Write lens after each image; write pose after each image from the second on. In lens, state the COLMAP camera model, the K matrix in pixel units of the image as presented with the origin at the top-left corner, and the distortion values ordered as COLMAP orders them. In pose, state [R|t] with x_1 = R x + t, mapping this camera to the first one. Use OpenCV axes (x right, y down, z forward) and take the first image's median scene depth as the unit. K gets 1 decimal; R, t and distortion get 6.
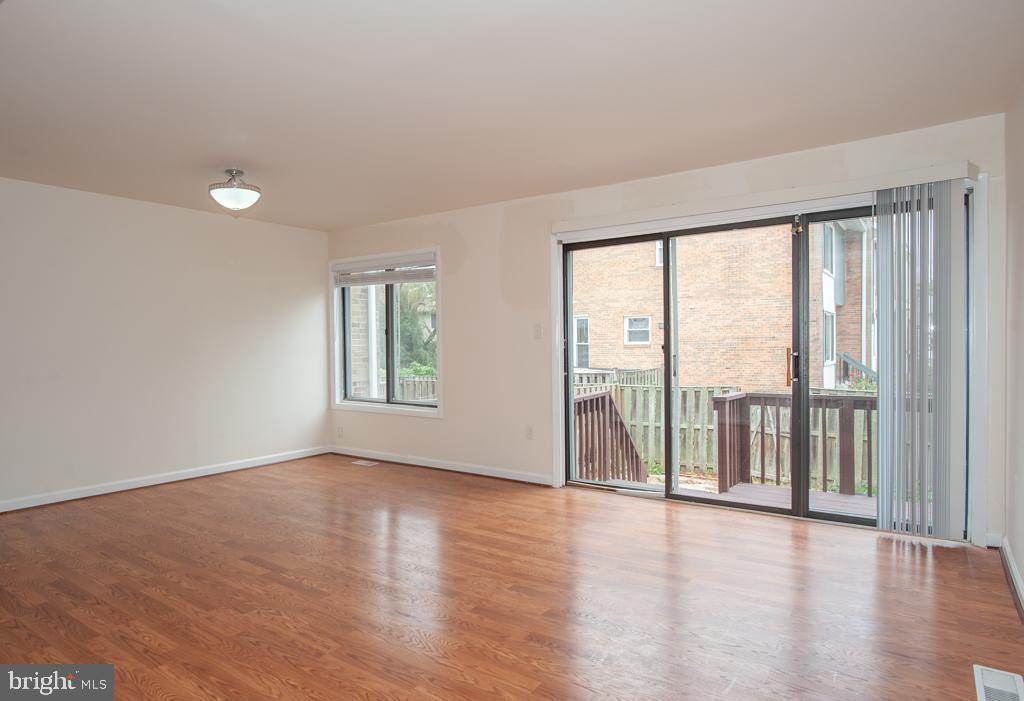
lens RADIAL K [[620.6, 0, 493.5], [0, 620.6, 347.3], [0, 0, 1]] dist [-0.018693, -0.004174]
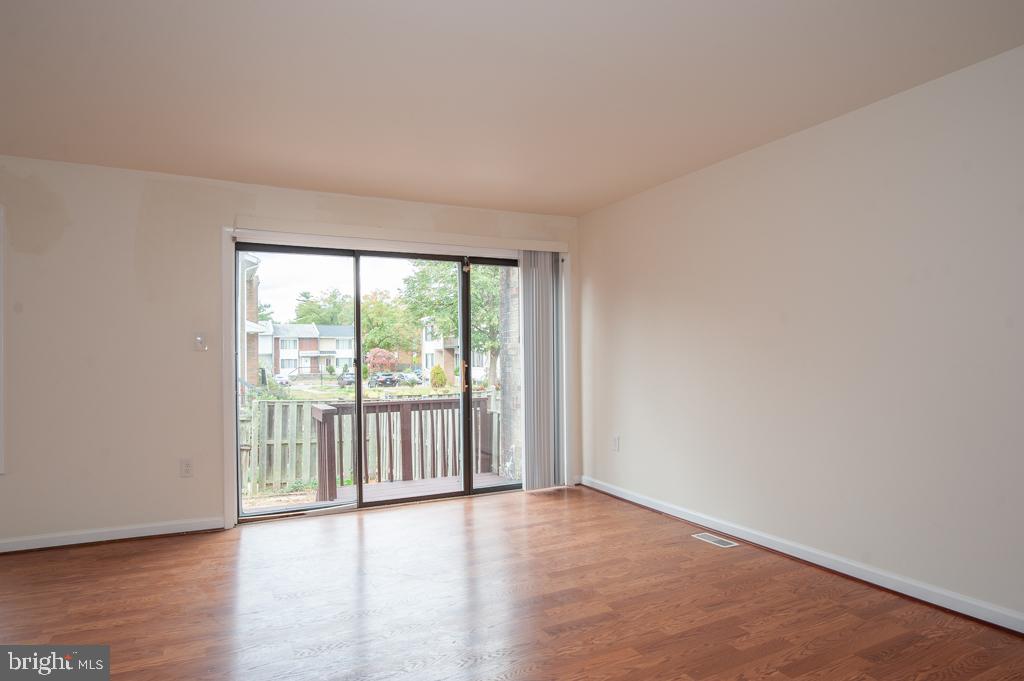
lens RADIAL K [[589.8, 0, 507.9], [0, 589.8, 344.5], [0, 0, 1]] dist [-0.030307, 0.010044]
pose [[0.460319, 0.024095, 0.887427, -0.347318], [0.008524, 0.999466, -0.031558, 0.004017], [-0.887713, 0.022091, 0.459867, 0.237393]]
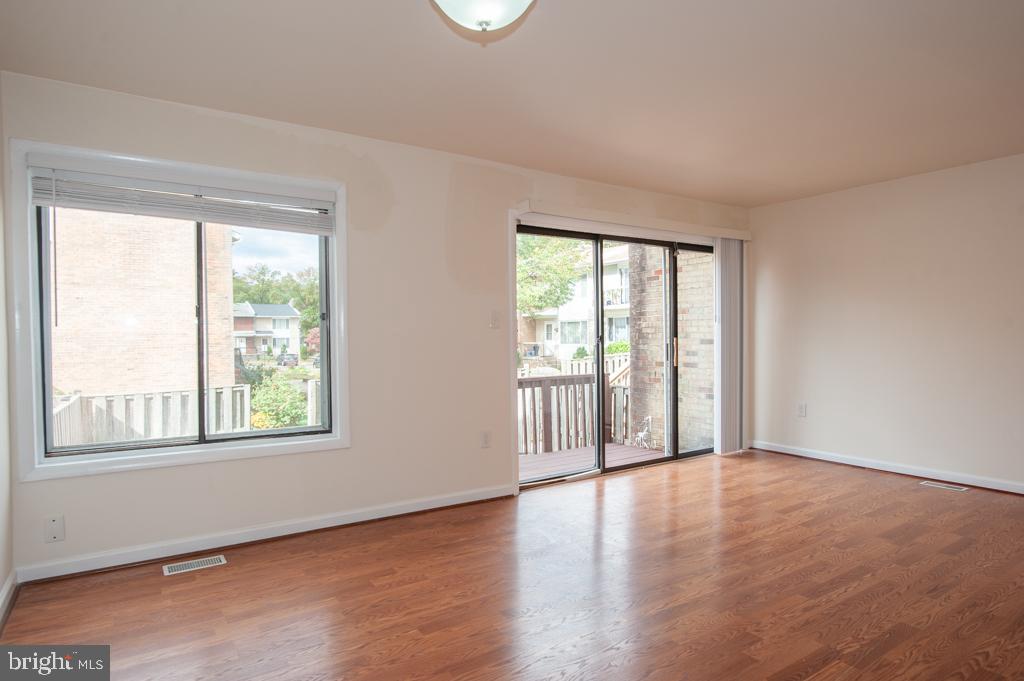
lens RADIAL K [[589.8, 0, 504.6], [0, 589.8, 342.9], [0, 0, 1]] dist [-0.030307, 0.010044]
pose [[0.337726, -0.004109, 0.941236, -0.563370], [0.010412, 0.999946, 0.000629, 0.004772], [-0.941187, 0.009588, 0.337750, 0.584365]]
